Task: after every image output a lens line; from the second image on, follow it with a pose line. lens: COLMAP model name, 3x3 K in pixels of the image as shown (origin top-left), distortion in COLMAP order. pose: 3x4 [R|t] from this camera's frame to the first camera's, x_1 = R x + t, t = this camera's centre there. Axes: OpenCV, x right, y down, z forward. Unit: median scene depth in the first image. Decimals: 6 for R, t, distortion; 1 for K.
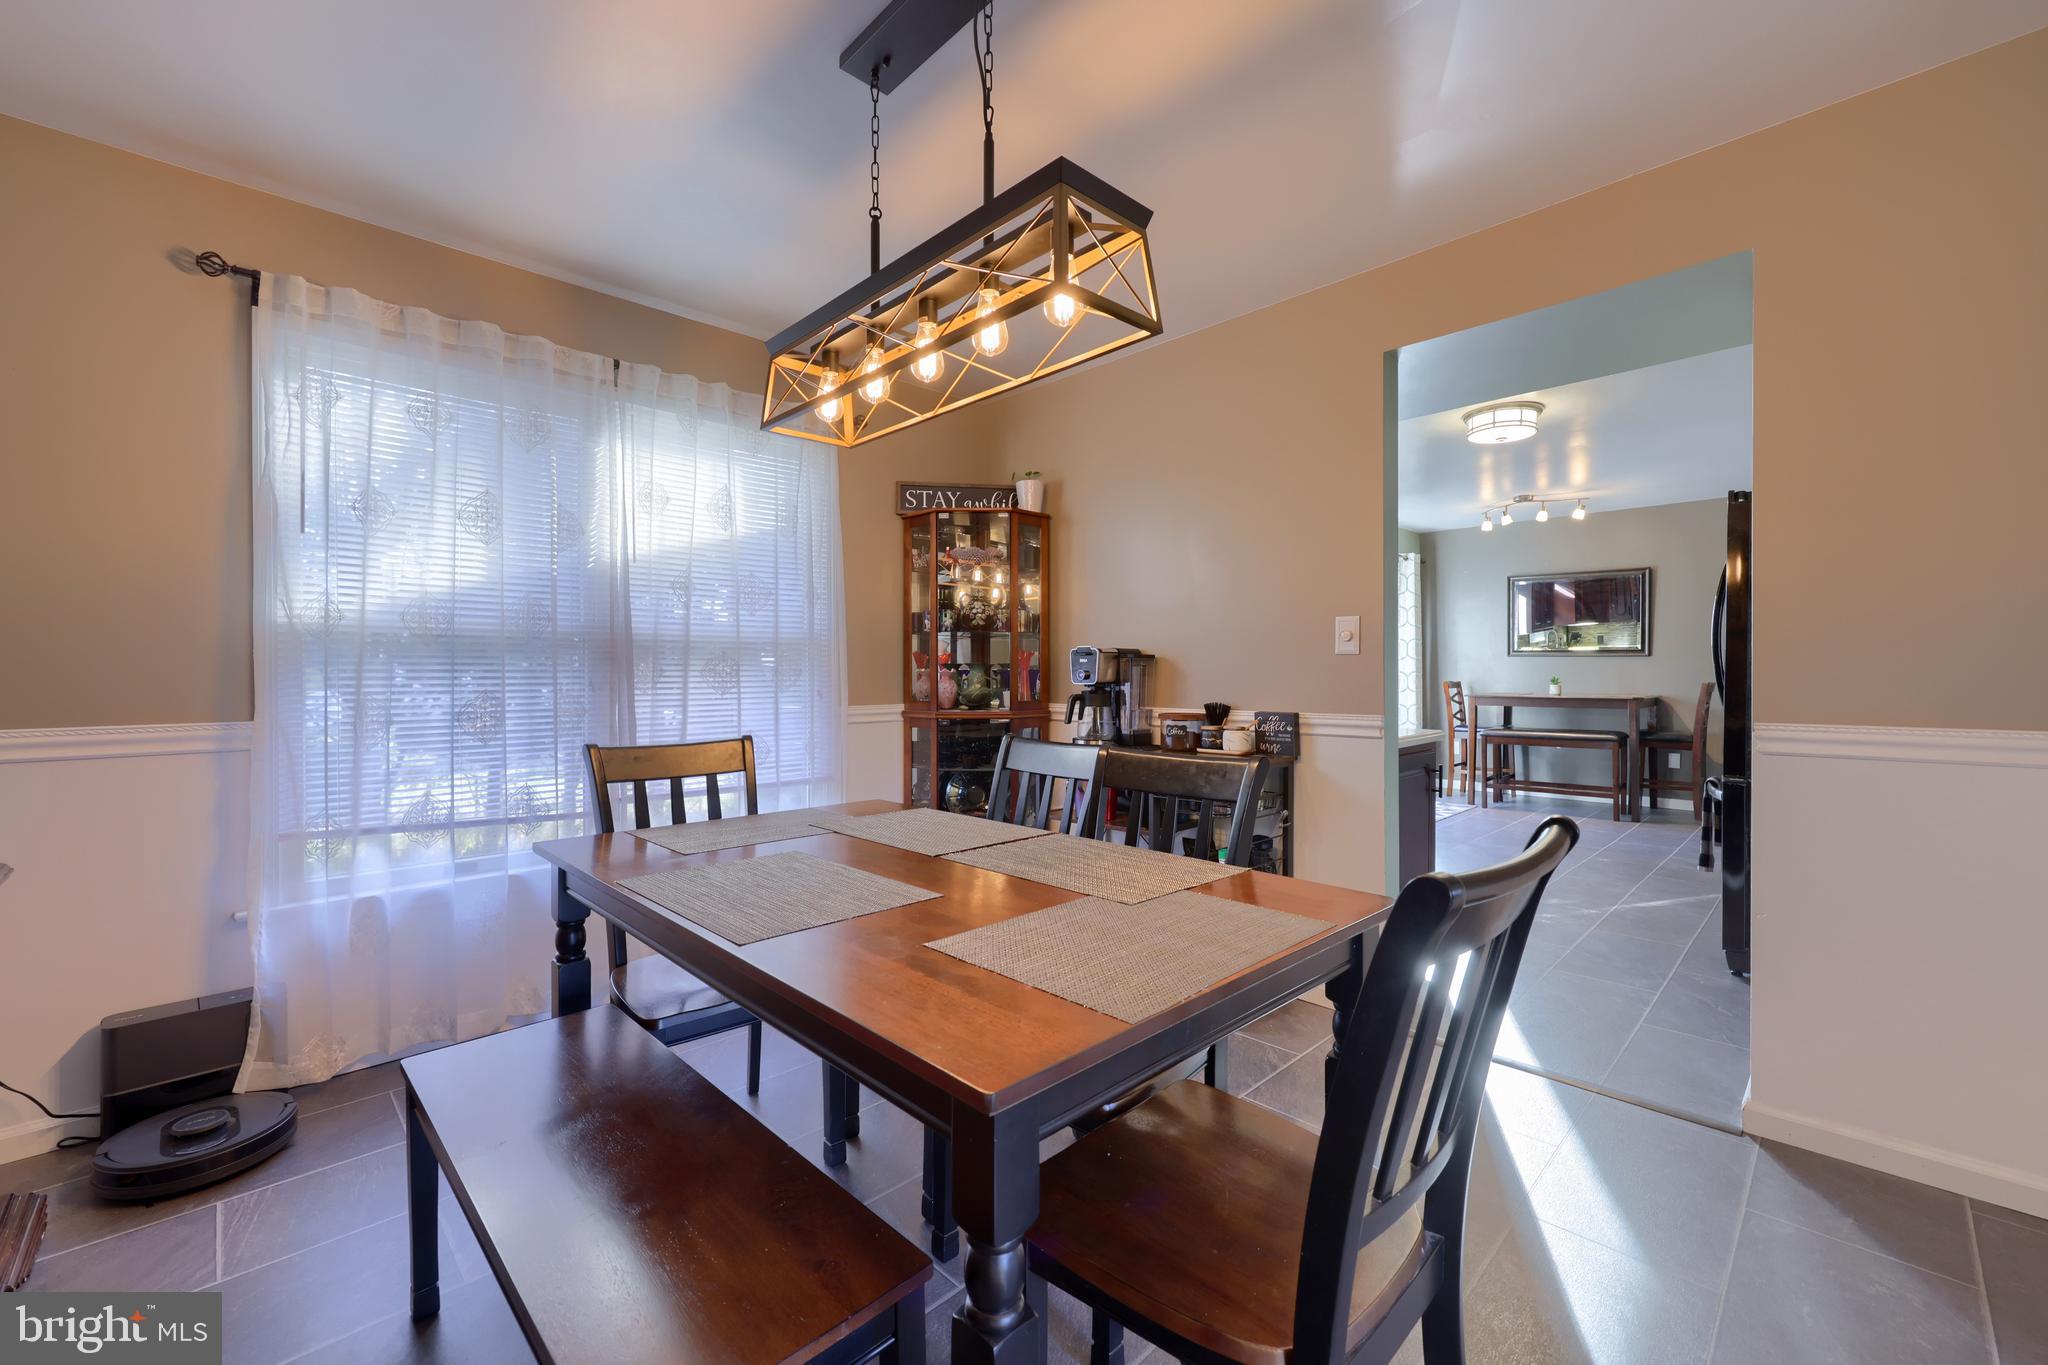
lens RADIAL K [[834.2, 0, 1032.4], [0, 834.2, 684.2], [0, 0, 1]] dist [0.001105, 0.000247]
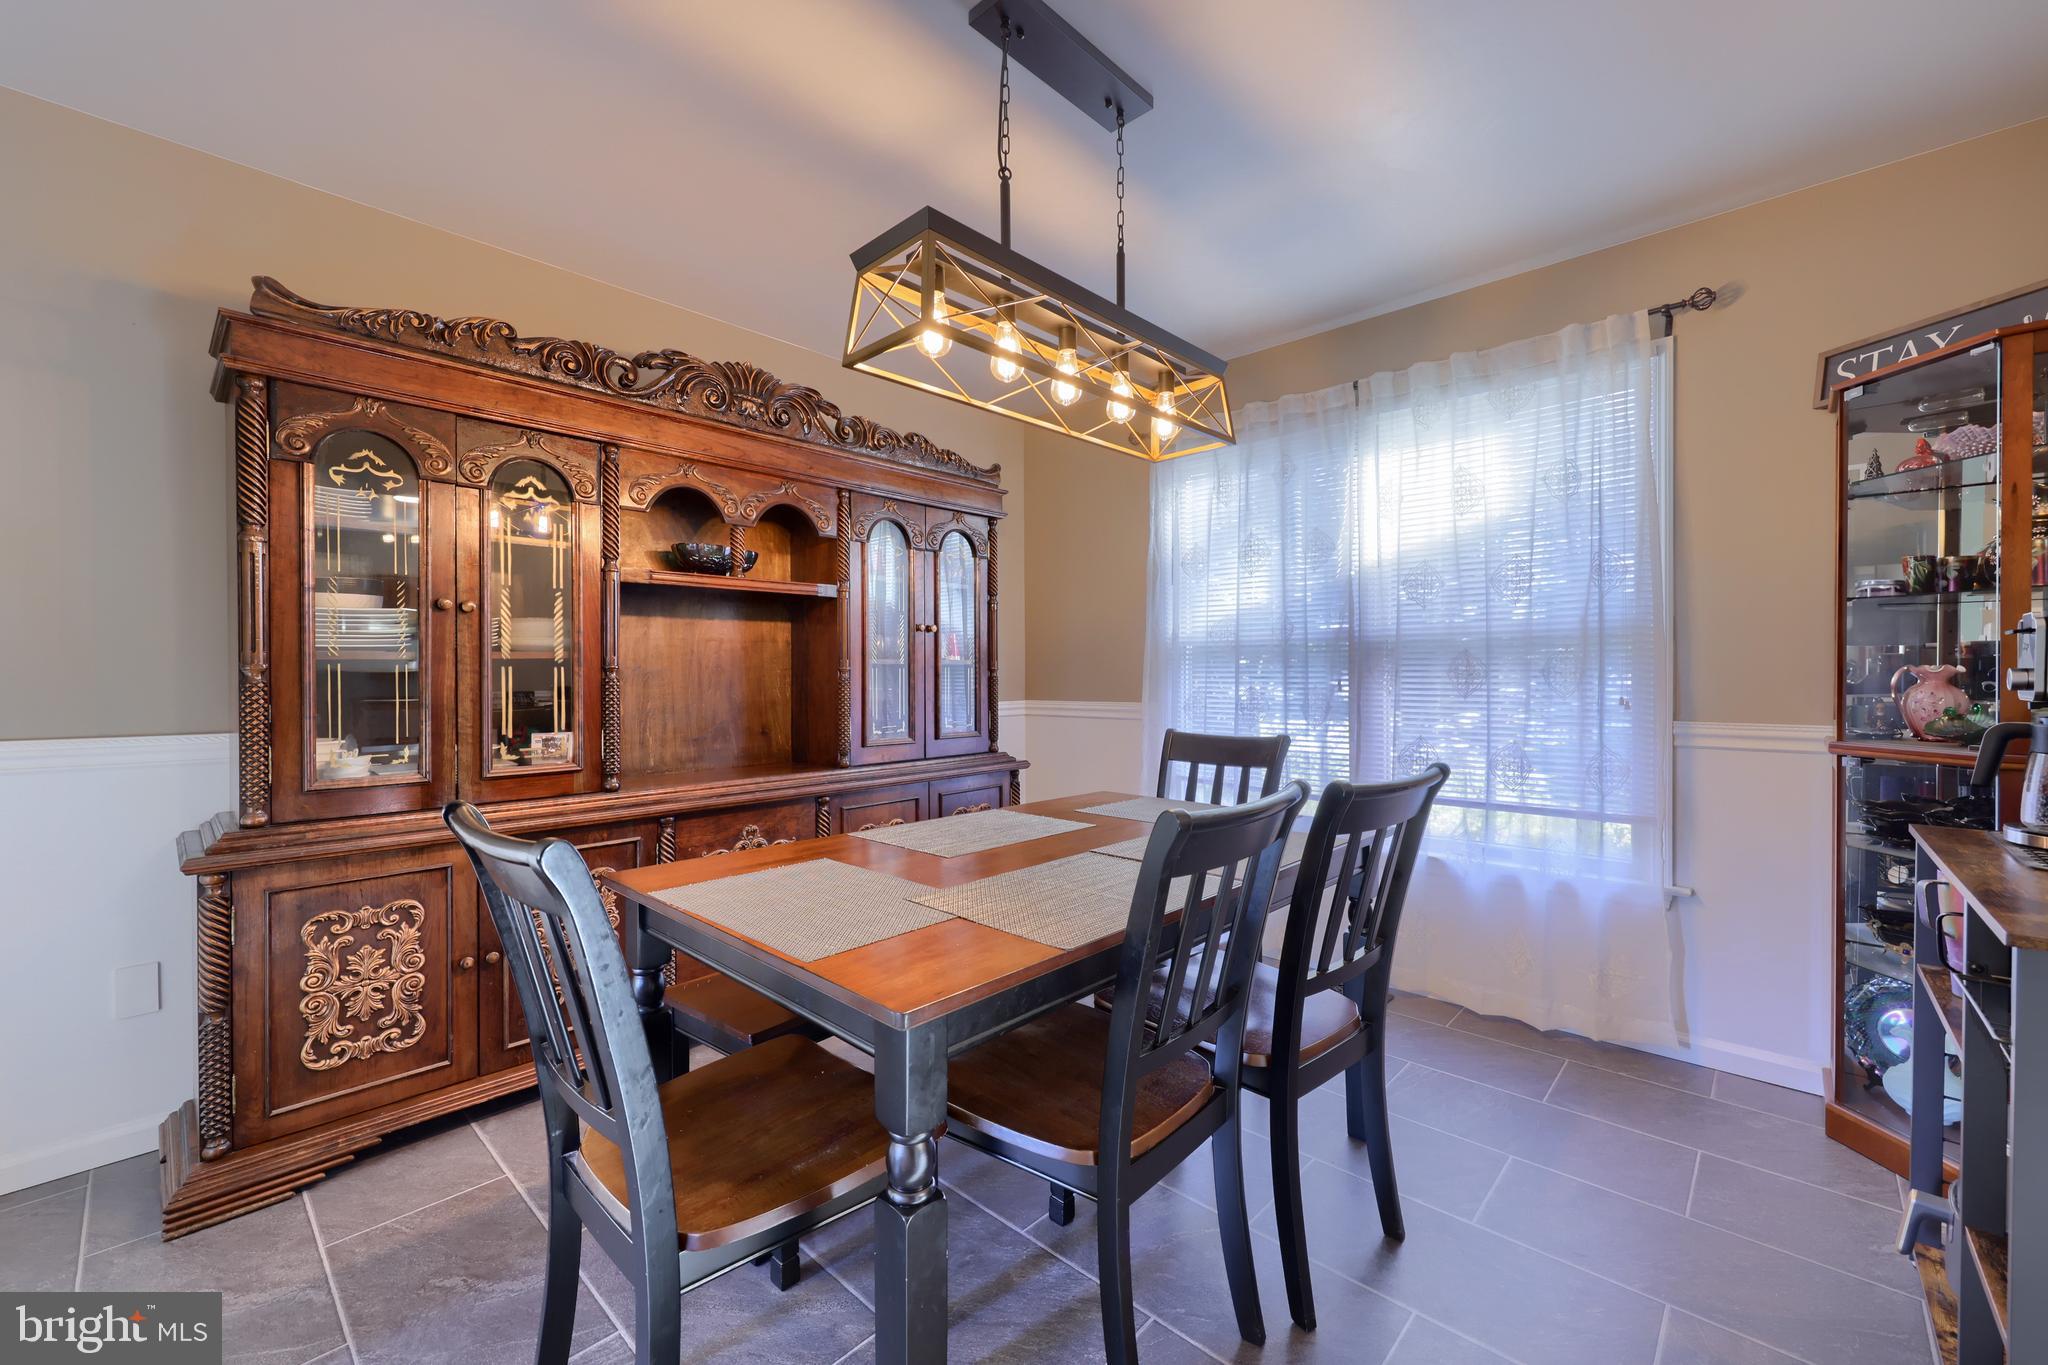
lens RADIAL K [[822.5, 0, 1017.4], [0, 822.5, 685.9], [0, 0, 1]] dist [-0.001076, -0.000036]
pose [[0.035856, 0.012015, -0.999285, 0.189688], [-0.012908, 0.999850, 0.011558, -0.001519], [0.999274, 0.012485, 0.036006, 0.185431]]
